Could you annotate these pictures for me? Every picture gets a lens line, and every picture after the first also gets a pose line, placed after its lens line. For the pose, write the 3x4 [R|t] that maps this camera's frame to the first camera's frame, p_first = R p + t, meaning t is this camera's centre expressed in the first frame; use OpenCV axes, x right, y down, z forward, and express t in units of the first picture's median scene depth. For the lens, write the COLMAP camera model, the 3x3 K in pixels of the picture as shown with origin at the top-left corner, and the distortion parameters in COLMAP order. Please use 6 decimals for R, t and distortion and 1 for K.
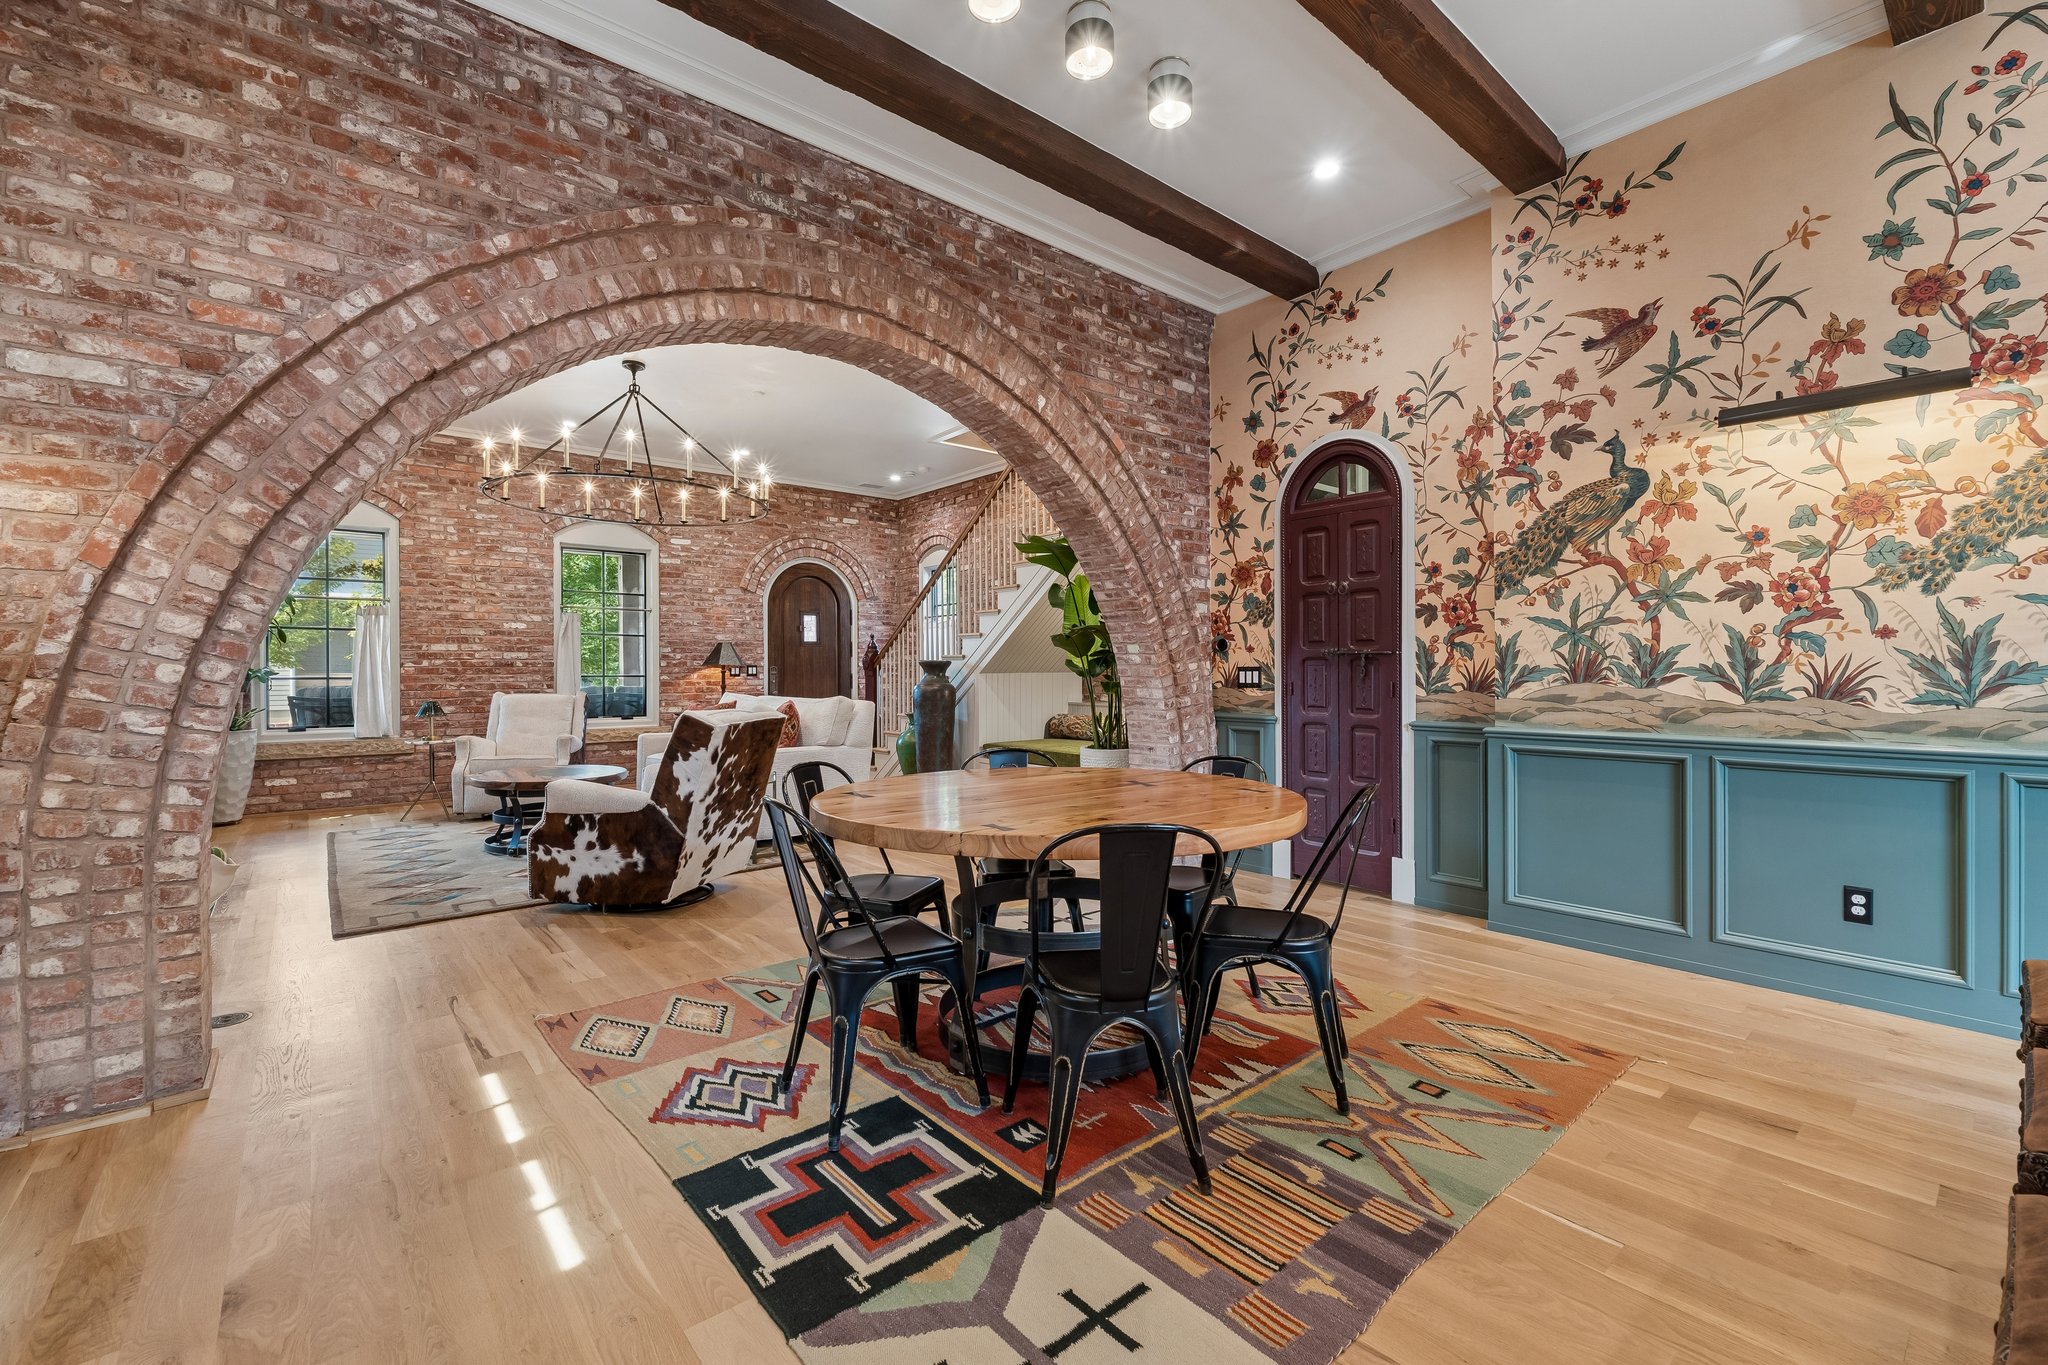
lens RADIAL K [[862.0, 0, 1024.9], [0, 862.0, 672.9], [0, 0, 1]] dist [-0.007355, -0.000408]
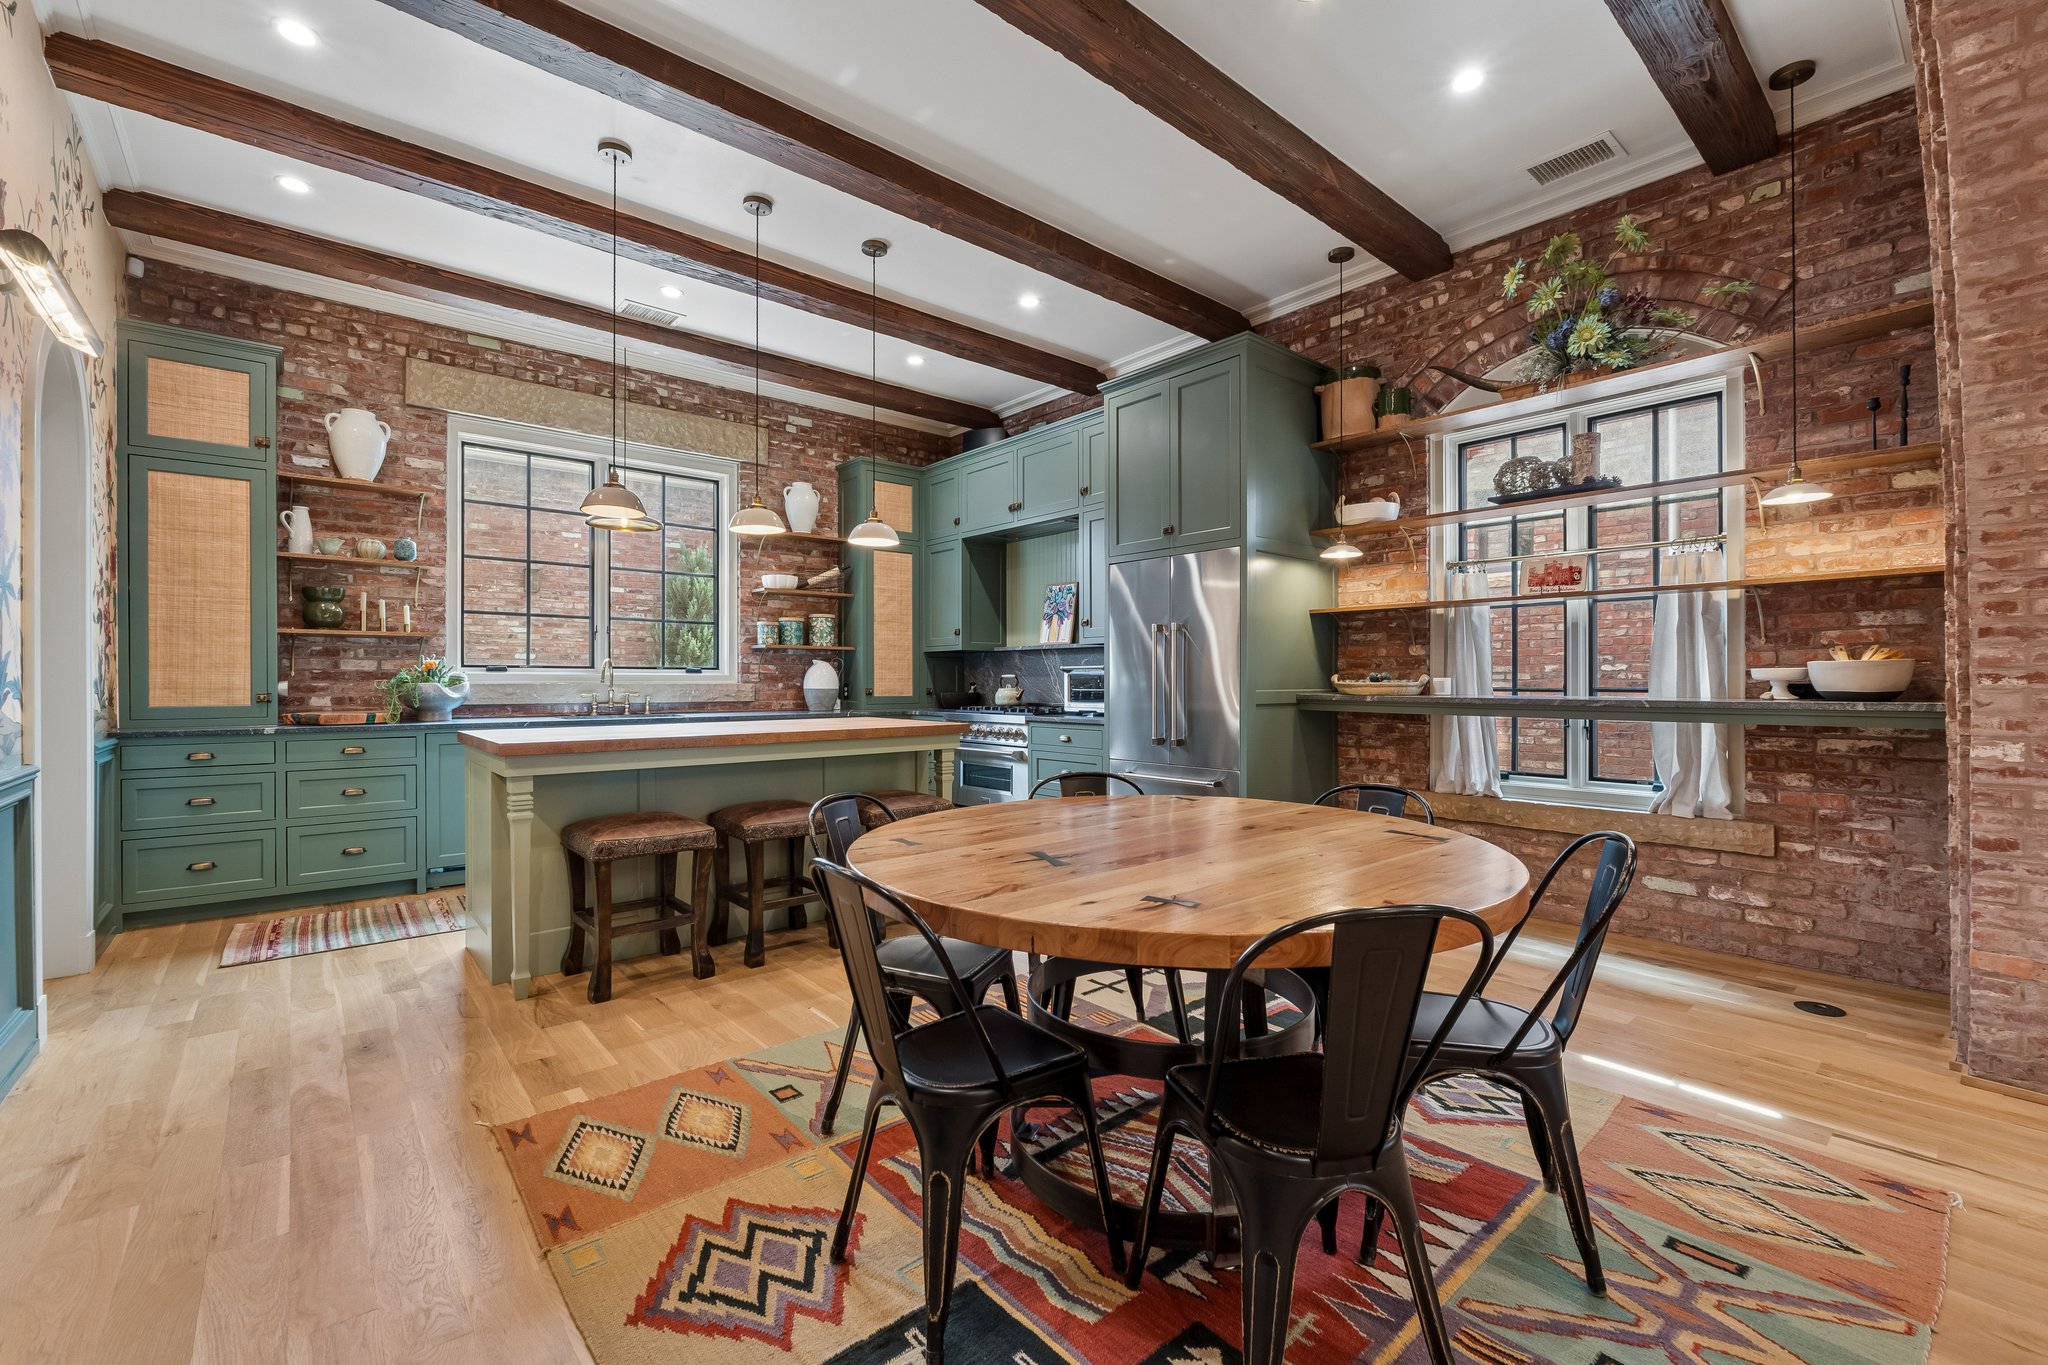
lens RADIAL K [[864.1, 0, 1031.3], [0, 864.1, 682.8], [0, 0, 1]] dist [-0.008505, -0.000015]
pose [[-0.999914, 0.005236, -0.011997, 0.107613], [0.005193, 0.999980, 0.003642, -0.001402], [0.012016, 0.003580, -0.999921, 1.141878]]
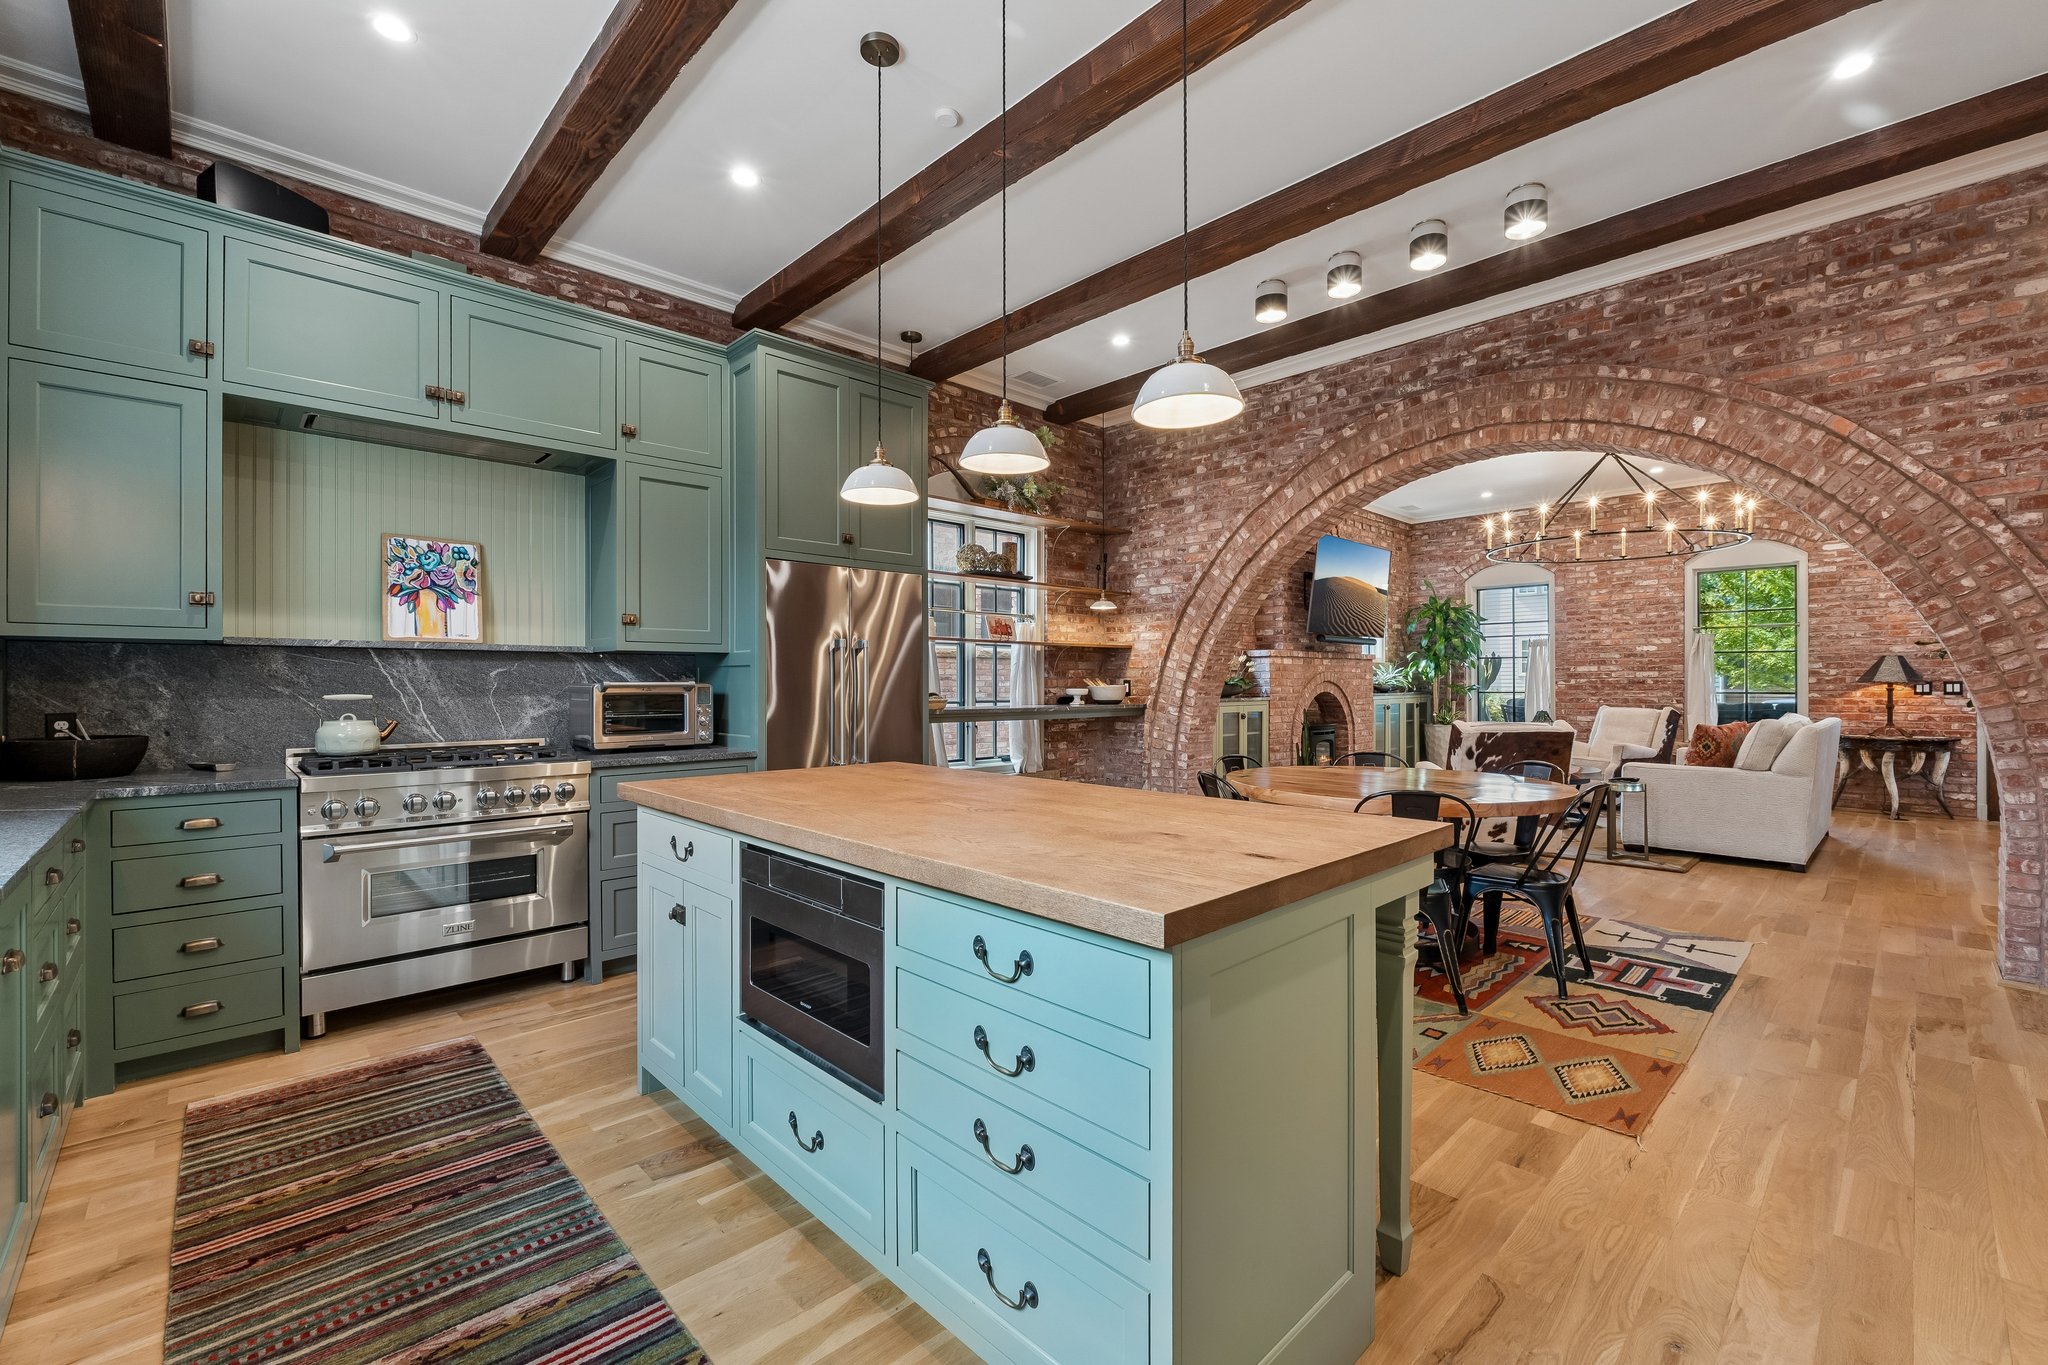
lens RADIAL K [[857.9, 0, 1026.2], [0, 857.9, 684.9], [0, 0, 1]] dist [-0.010205, 0.000201]
pose [[0.066084, 0.004688, -0.997803, 0.958968], [0.000597, 0.999989, 0.004737, -0.022711], [0.997814, -0.000909, 0.066080, 0.176448]]
